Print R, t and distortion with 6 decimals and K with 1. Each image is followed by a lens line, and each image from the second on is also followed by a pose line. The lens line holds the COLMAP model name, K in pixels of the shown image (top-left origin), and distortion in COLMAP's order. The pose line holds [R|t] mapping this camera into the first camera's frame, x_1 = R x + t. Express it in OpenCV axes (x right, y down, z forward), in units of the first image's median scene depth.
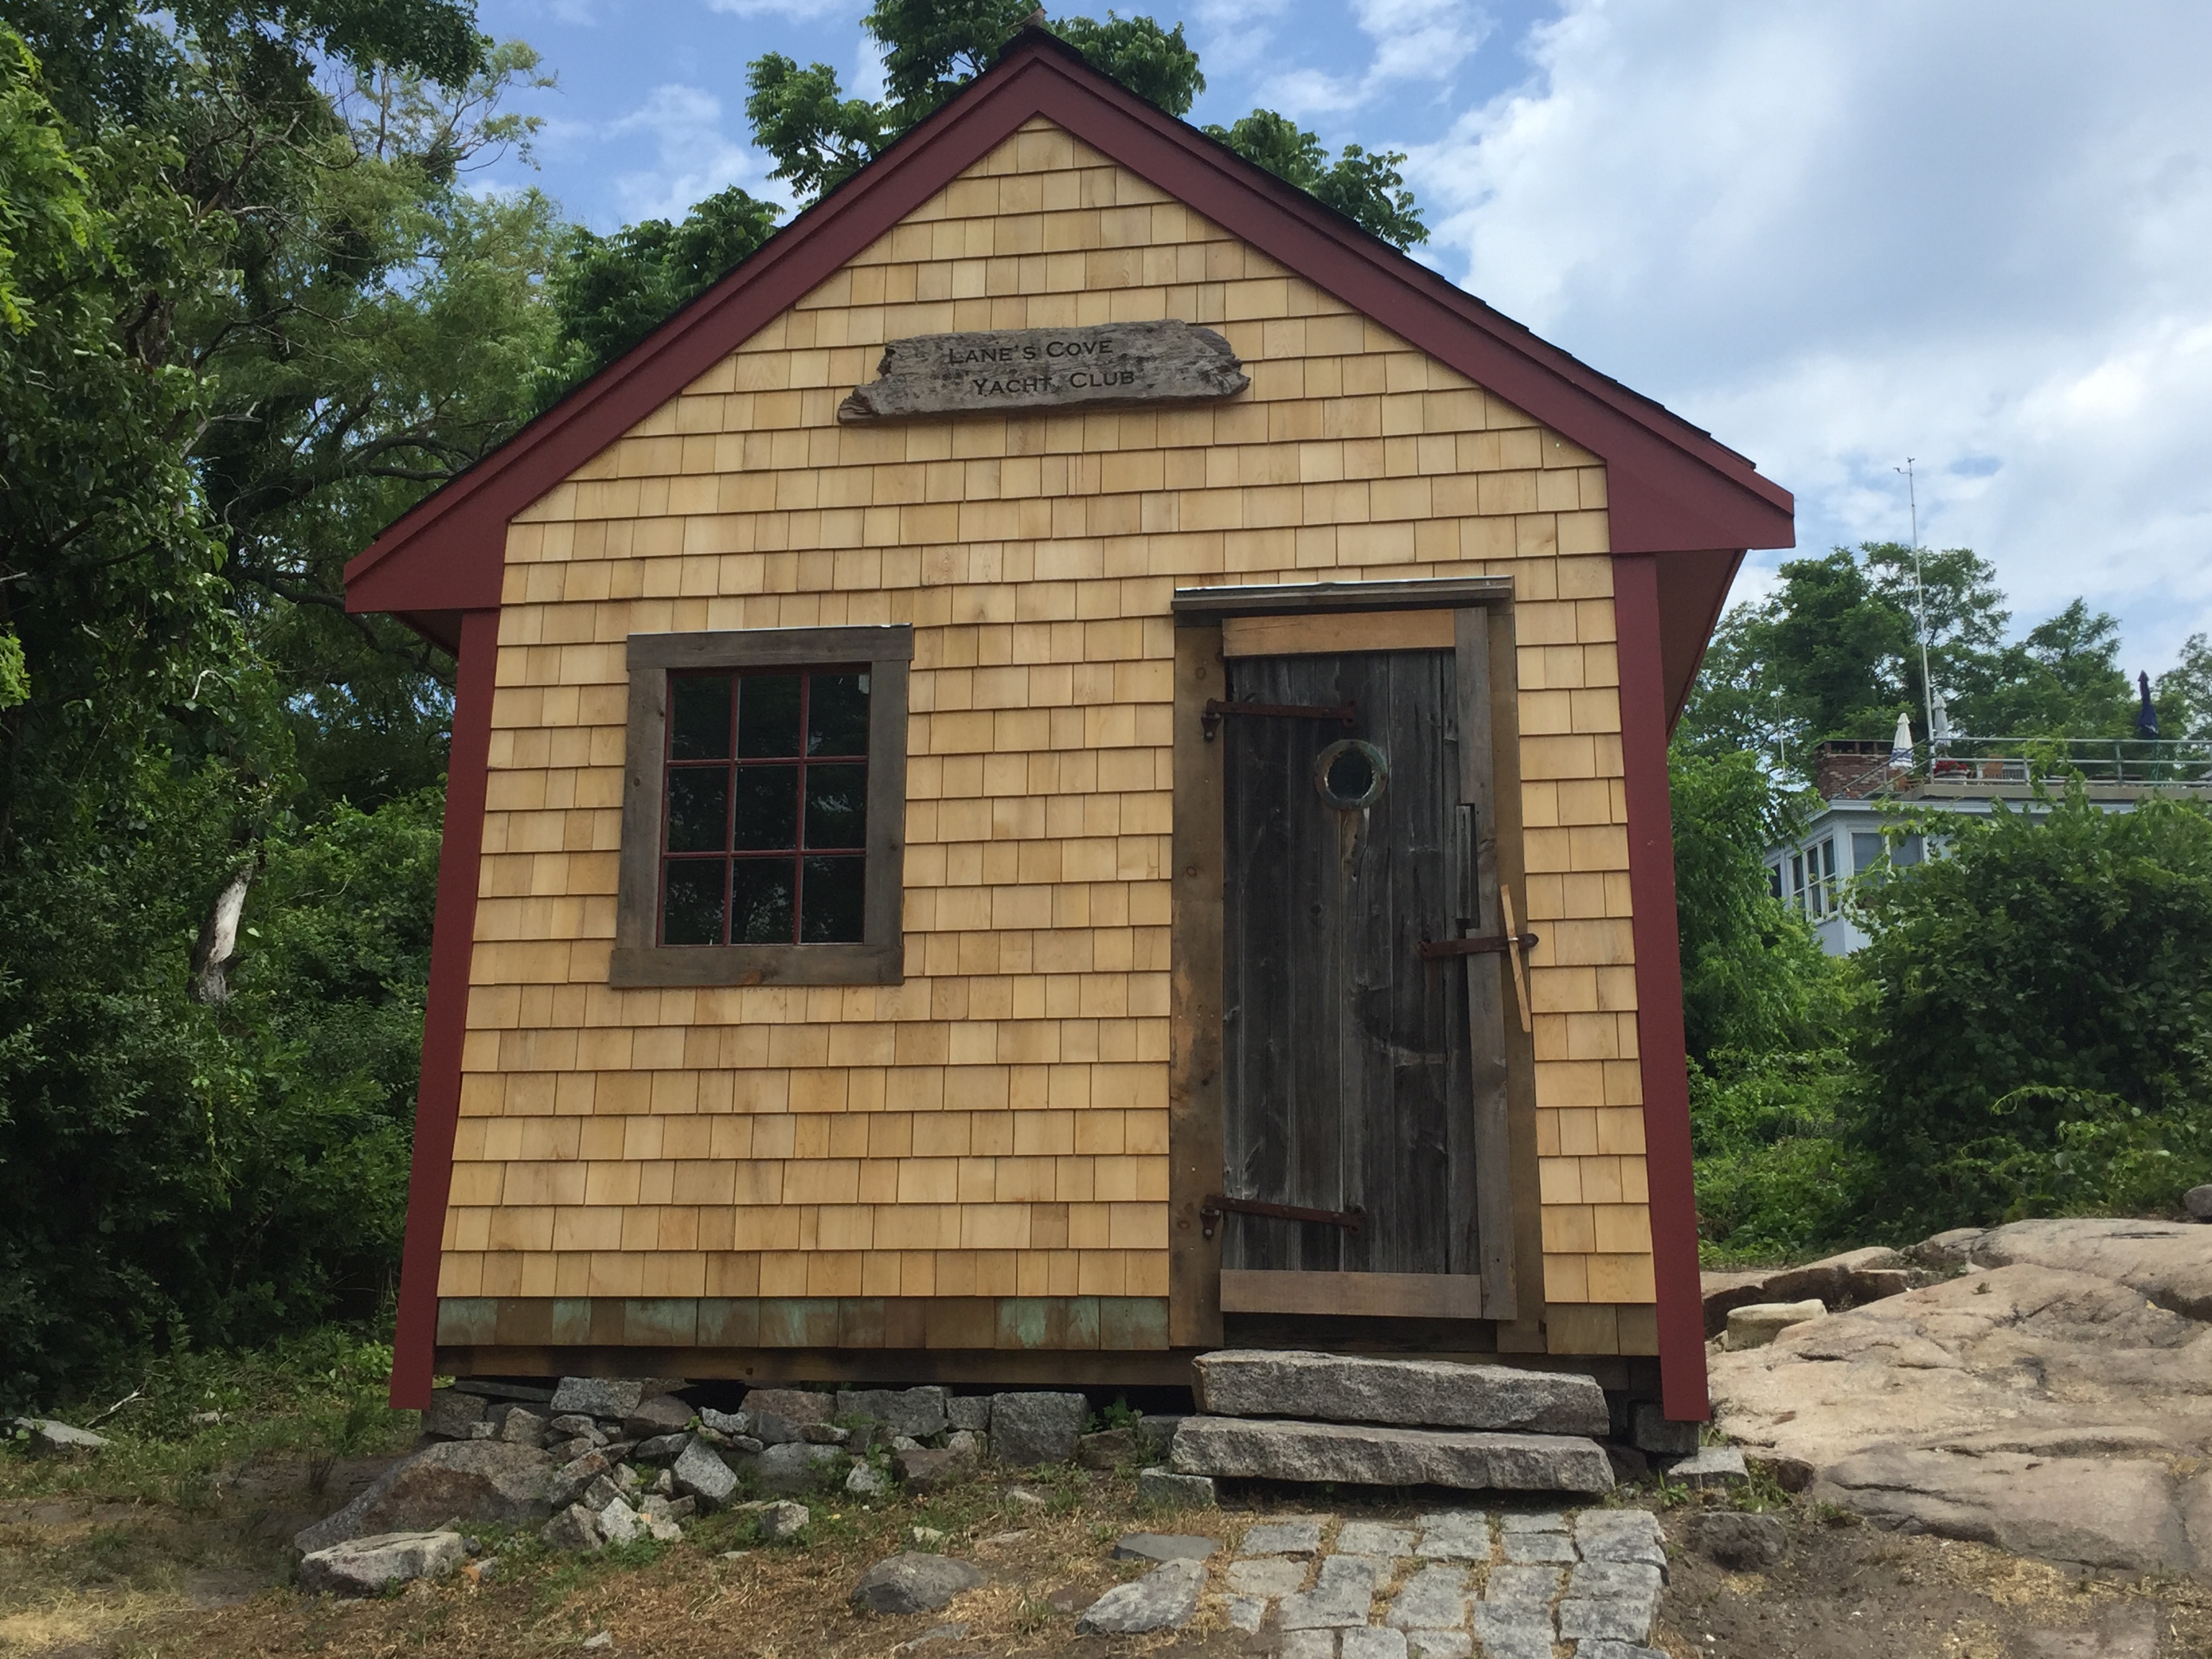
lens RADIAL K [[2218.2, 0, 1097.4], [0, 2218.2, 826.9], [0, 0, 1]] dist [0.061788, 0.000000]
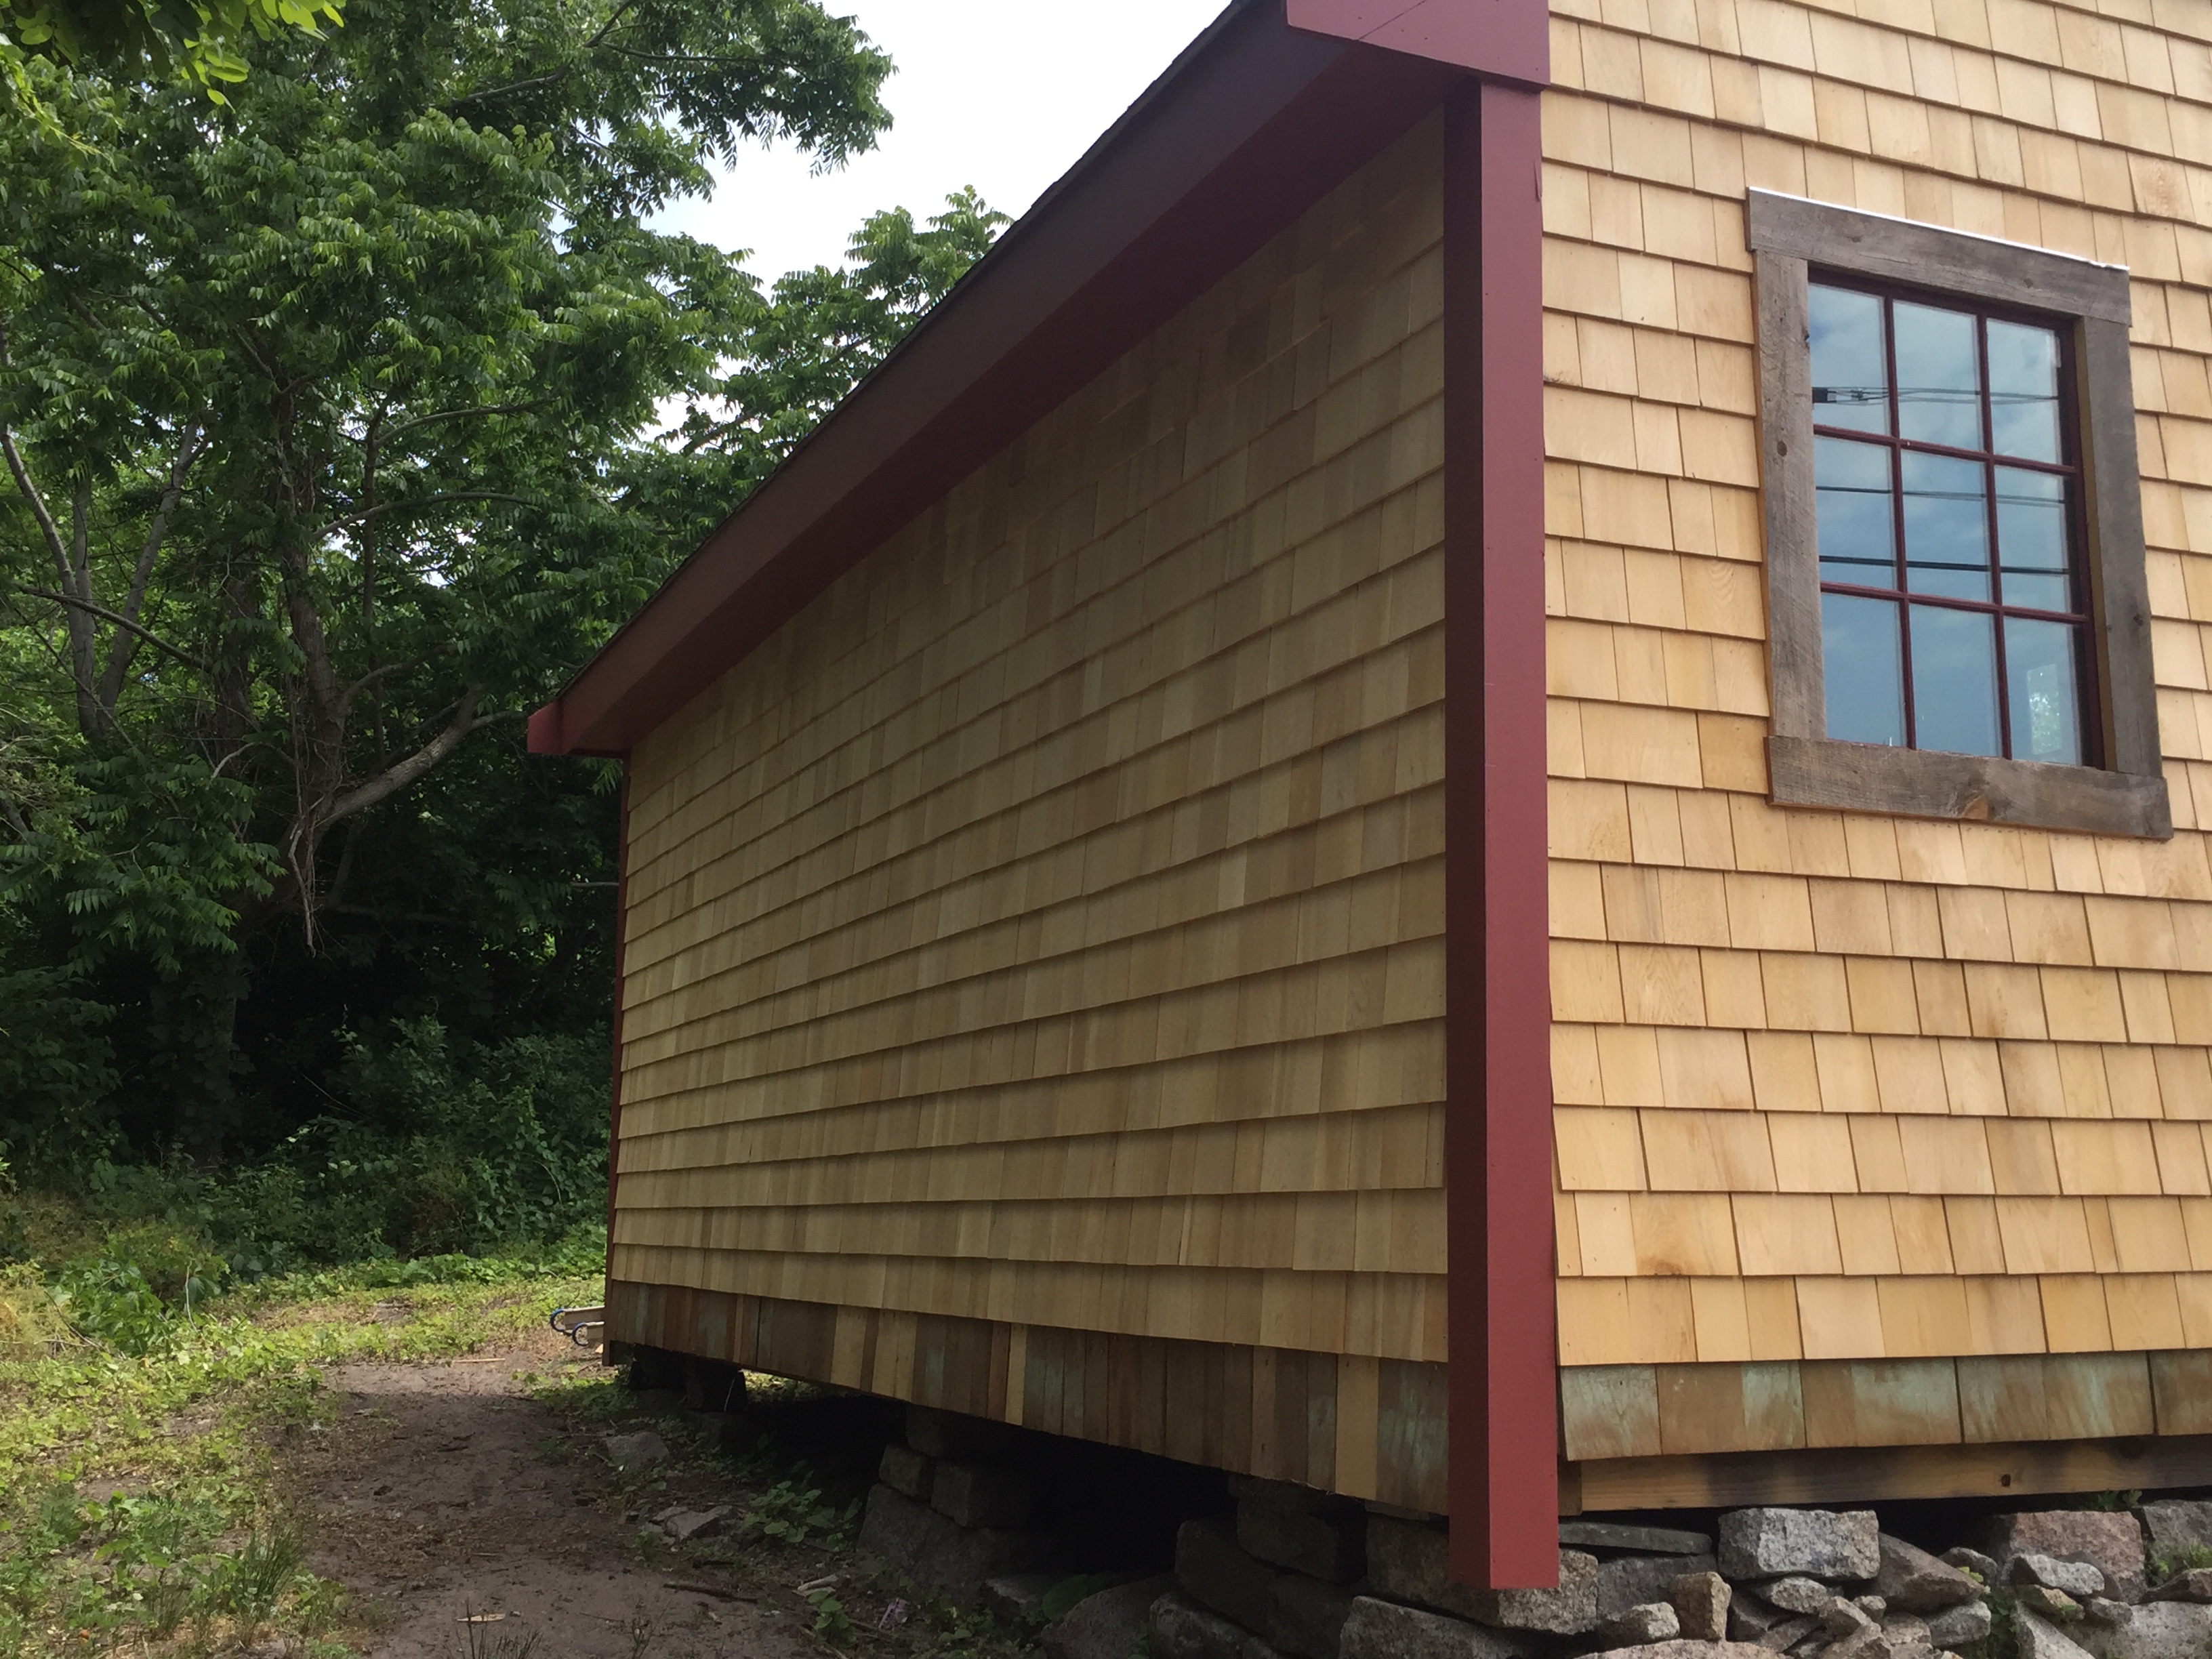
lens RADIAL K [[2218.2, 0, 1115.0], [0, 2218.2, 850.9], [0, 0, 1]] dist [0.061788, 0.000000]
pose [[0.849854, 0.083639, 0.520339, -0.662347], [-0.090344, 0.995832, -0.012512, 0.108378], [-0.519217, -0.036377, 0.853868, 0.621373]]
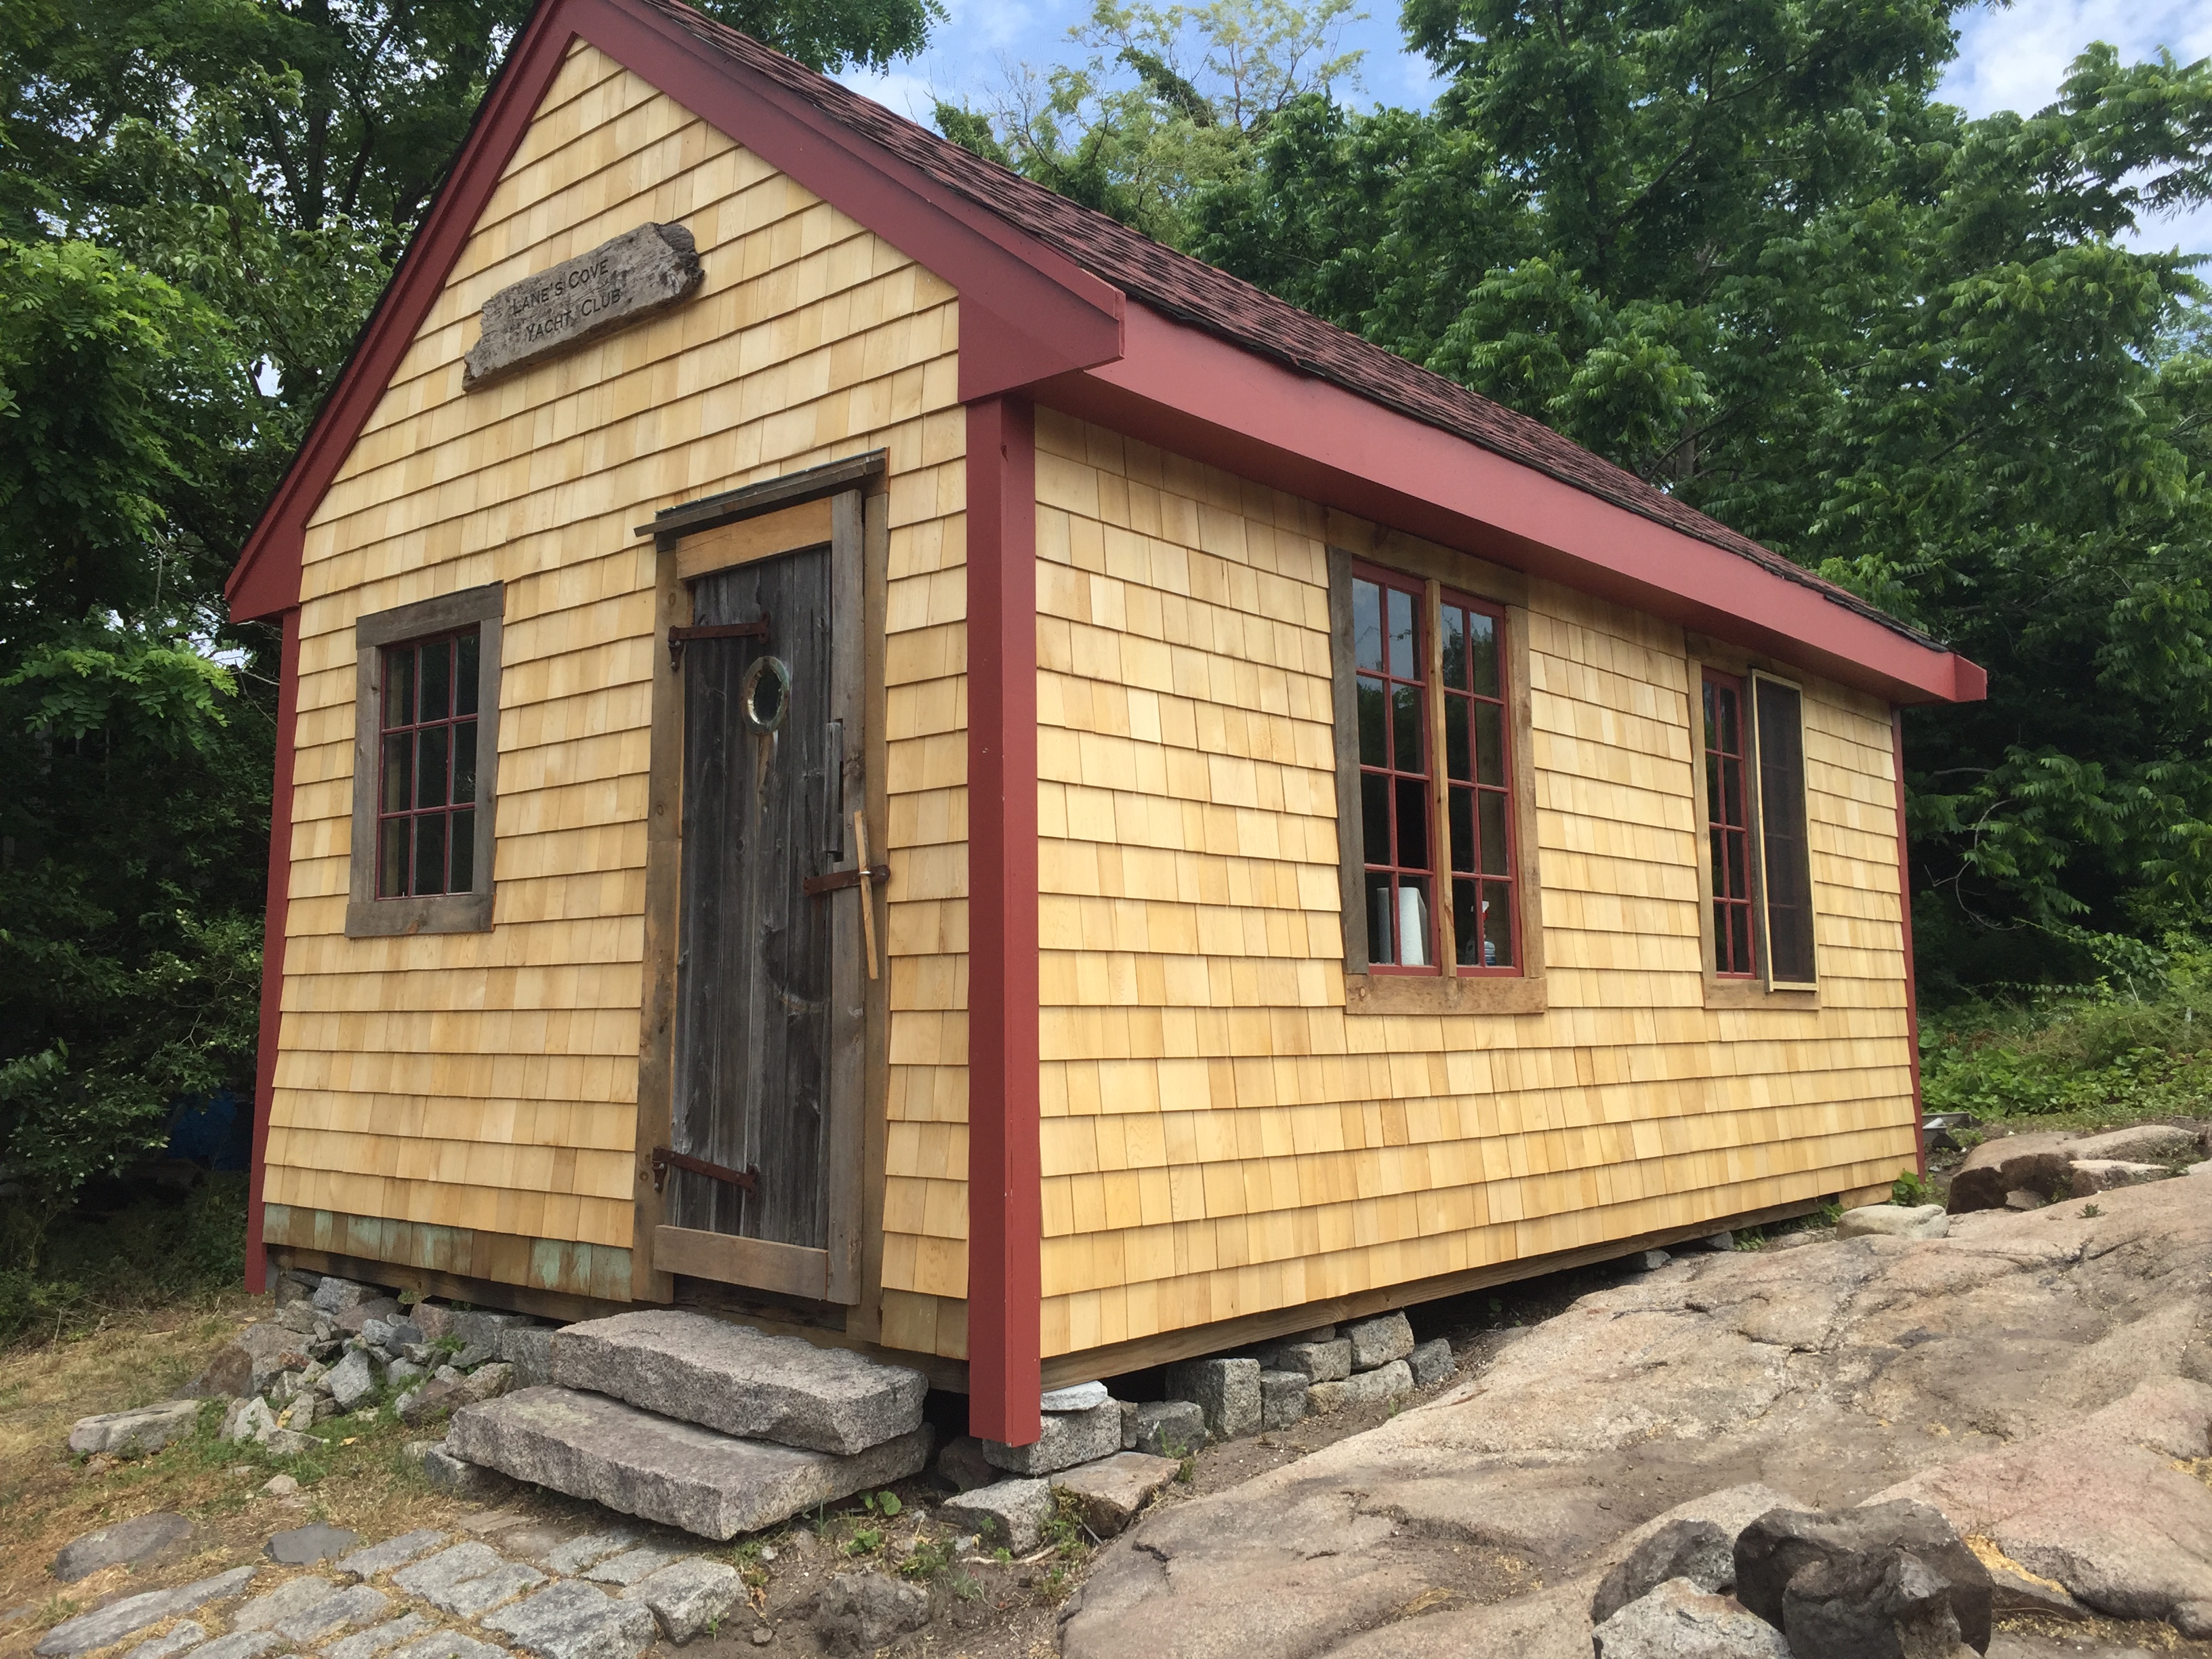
lens RADIAL K [[1852.7, 0, 1102.8], [0, 1852.7, 820.2], [0, 0, 1]] dist [0.084655, -0.078759]
pose [[0.844318, -0.057925, -0.532703, 0.627445], [0.107221, 0.992298, 0.062043, -0.004945], [0.525006, -0.109501, 0.844025, 0.415256]]
